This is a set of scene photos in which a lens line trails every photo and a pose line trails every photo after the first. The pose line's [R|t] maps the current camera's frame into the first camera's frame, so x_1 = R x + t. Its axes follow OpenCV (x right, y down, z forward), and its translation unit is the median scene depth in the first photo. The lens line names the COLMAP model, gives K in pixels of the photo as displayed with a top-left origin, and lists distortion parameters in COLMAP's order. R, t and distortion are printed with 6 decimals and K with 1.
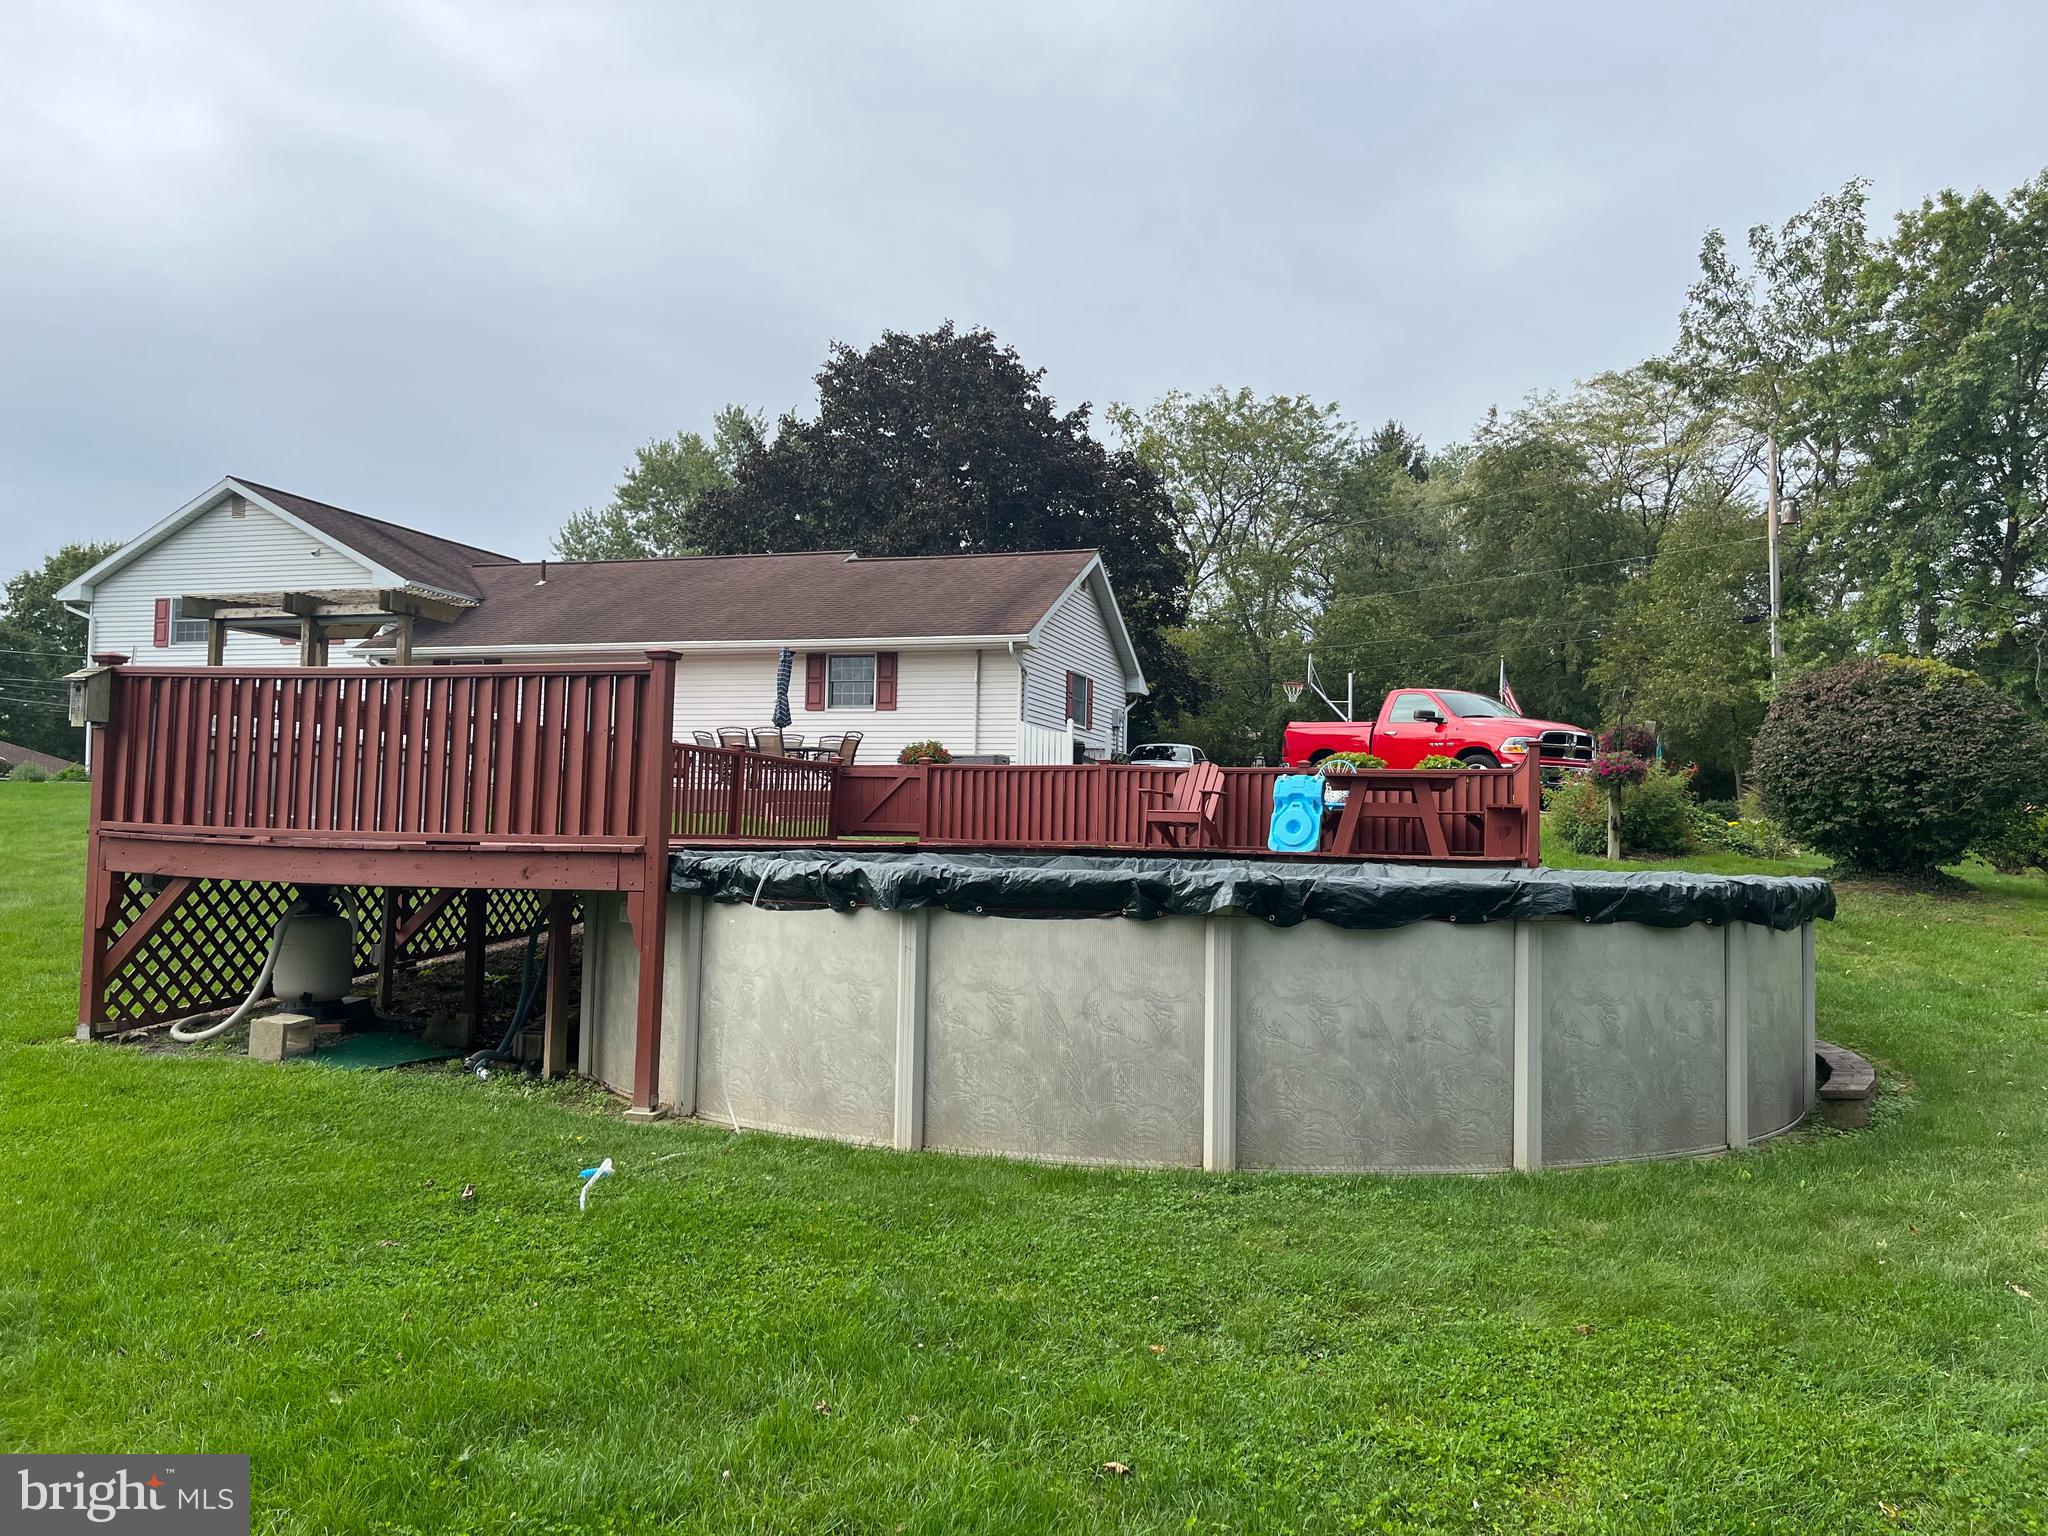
lens RADIAL K [[1547.3, 0, 1024.0], [0, 1547.3, 768.0], [0, 0, 1]] dist [0.073761, -0.098216]
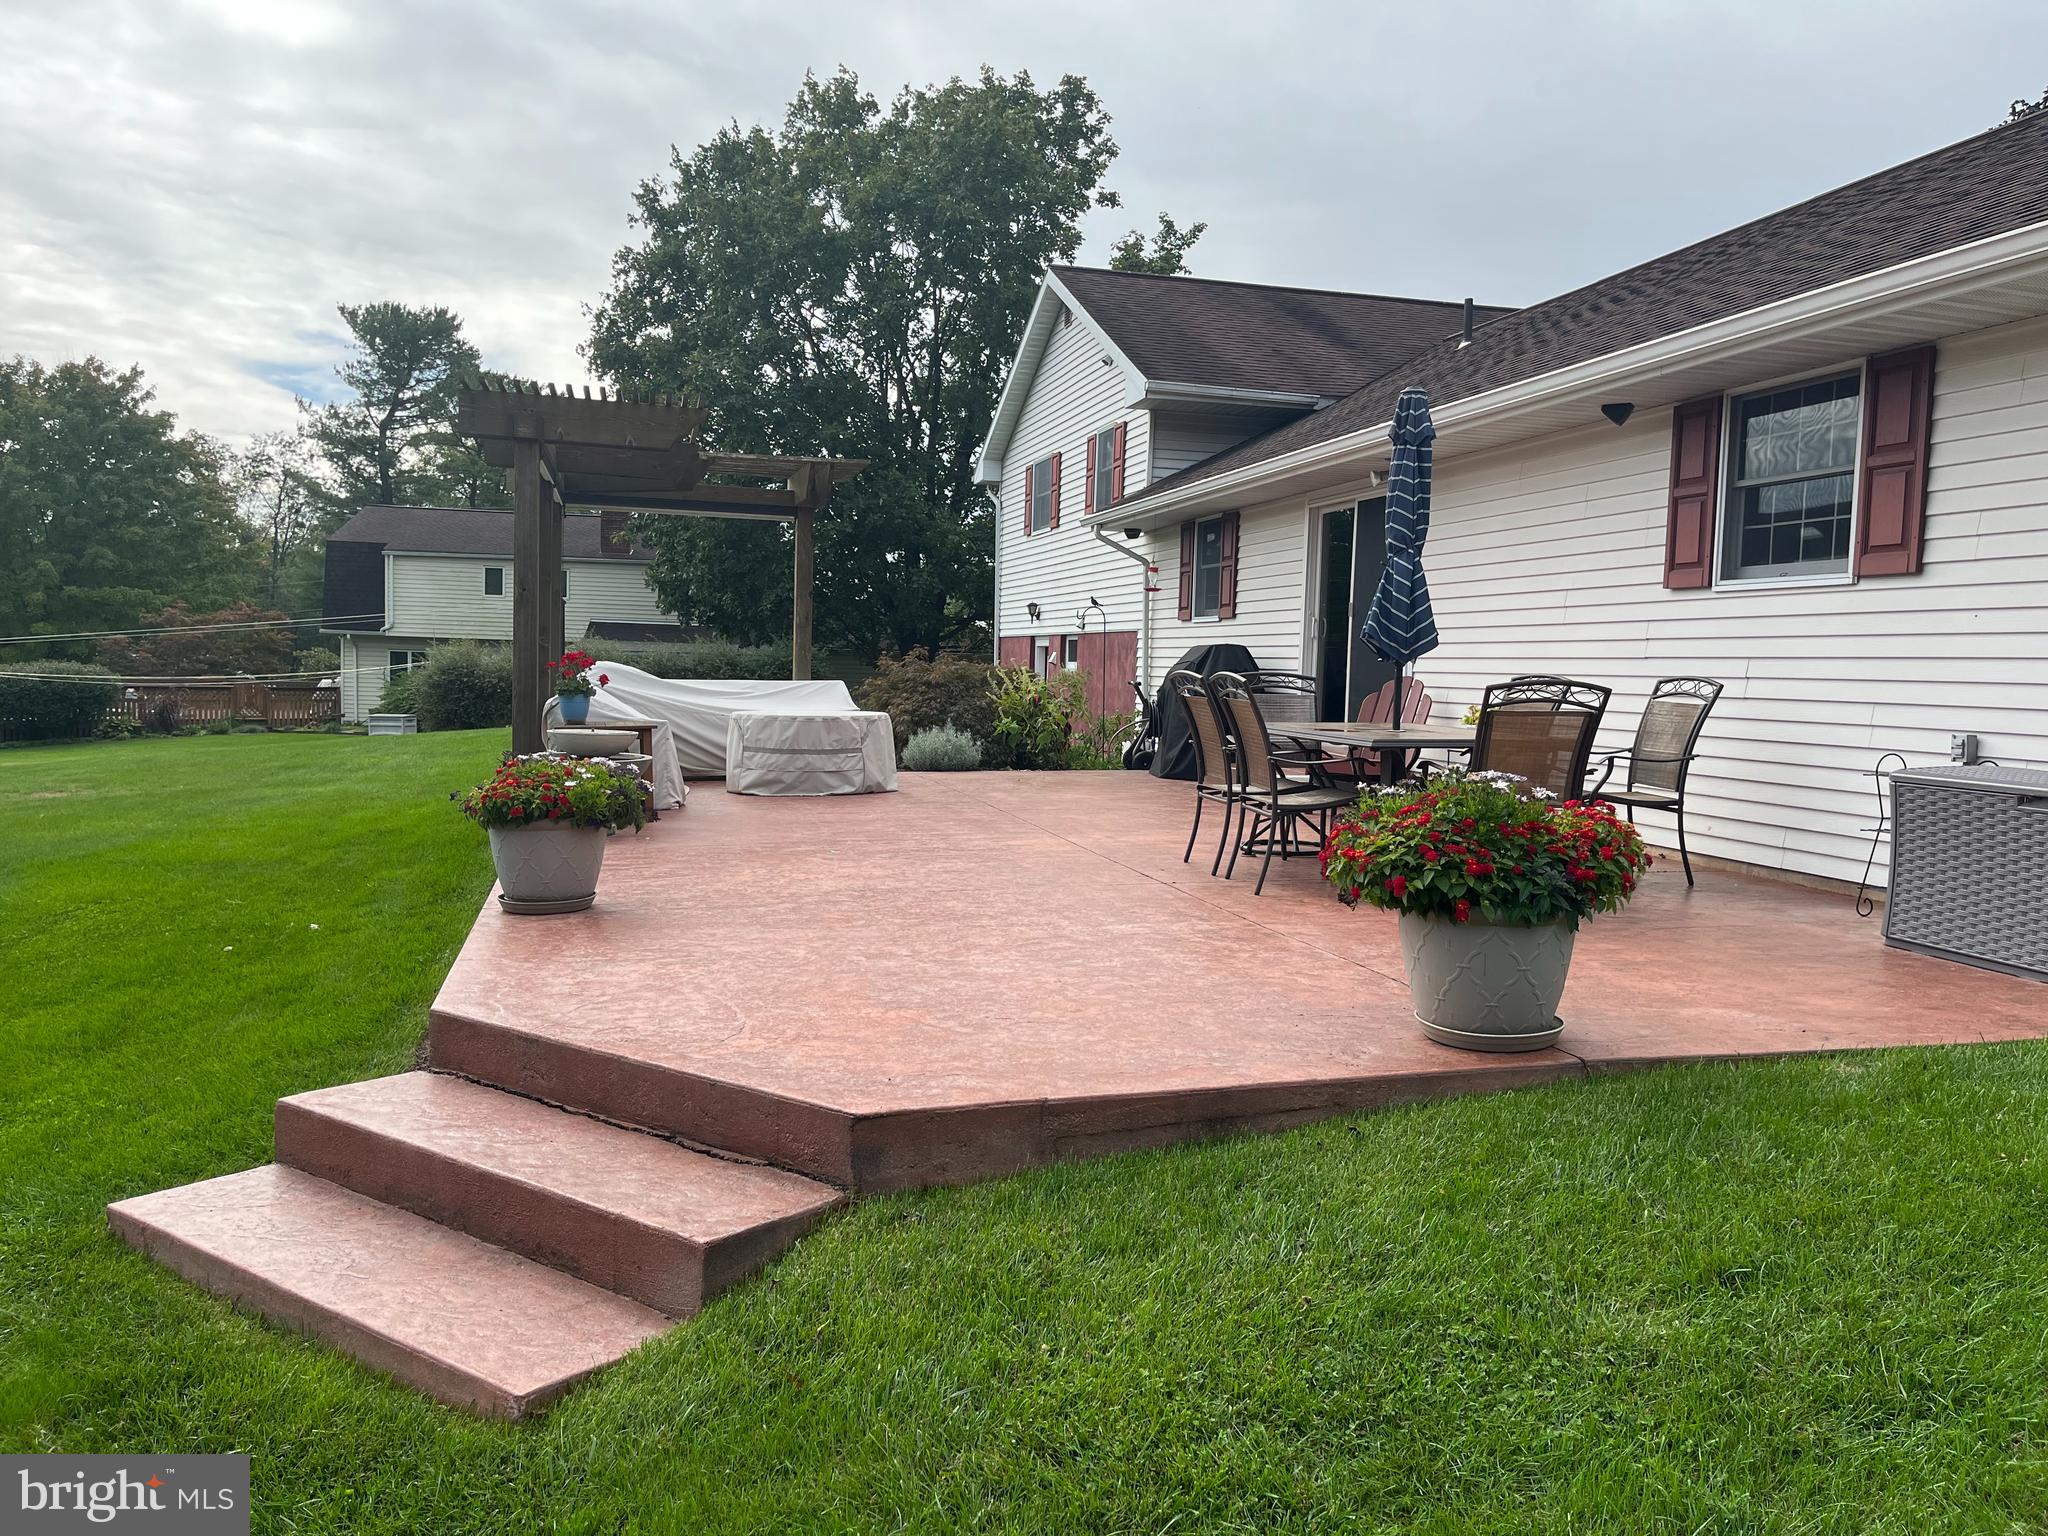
lens RADIAL K [[1558.9, 0, 1049.7], [0, 1558.9, 759.2], [0, 0, 1]] dist [0.073052, -0.101758]
pose [[0.551413, 0.042952, -0.833126, 0.040065], [0.022809, 0.997524, 0.066523, -0.019210], [0.833921, -0.055684, 0.549068, 0.512444]]
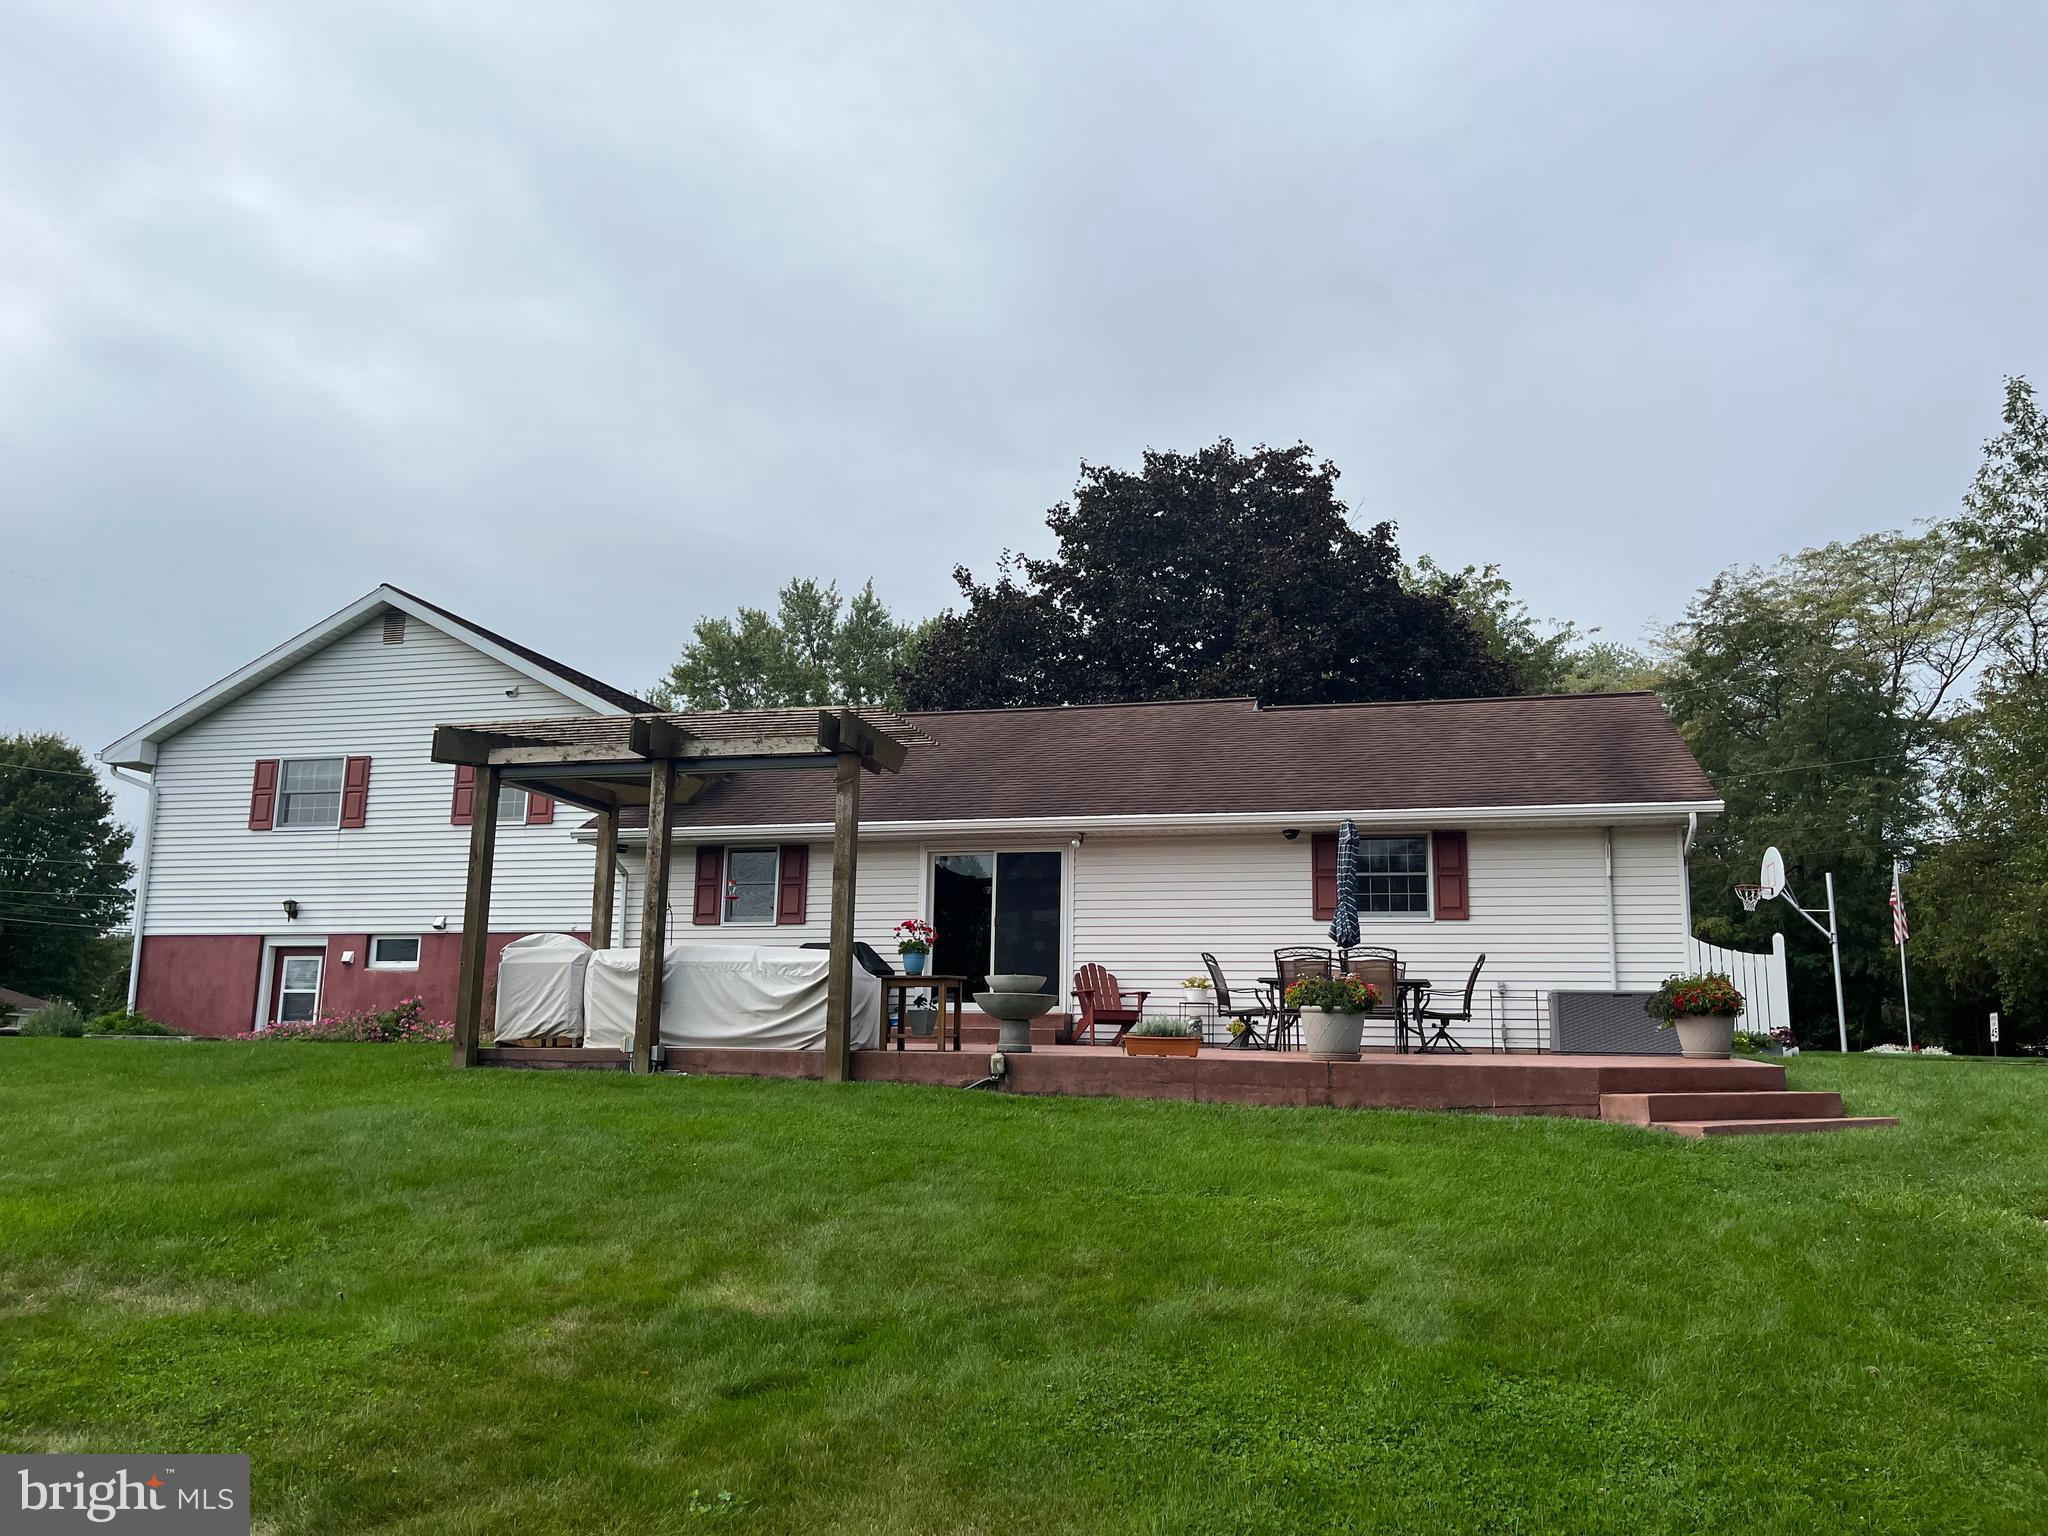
lens RADIAL K [[1558.9, 0, 1049.7], [0, 1558.9, 759.2], [0, 0, 1]] dist [0.073052, -0.101758]
pose [[0.998007, 0.005787, 0.062845, -0.209328], [0.003157, 0.989962, -0.141302, -0.008226], [-0.063032, 0.141219, 0.987970, 0.247096]]
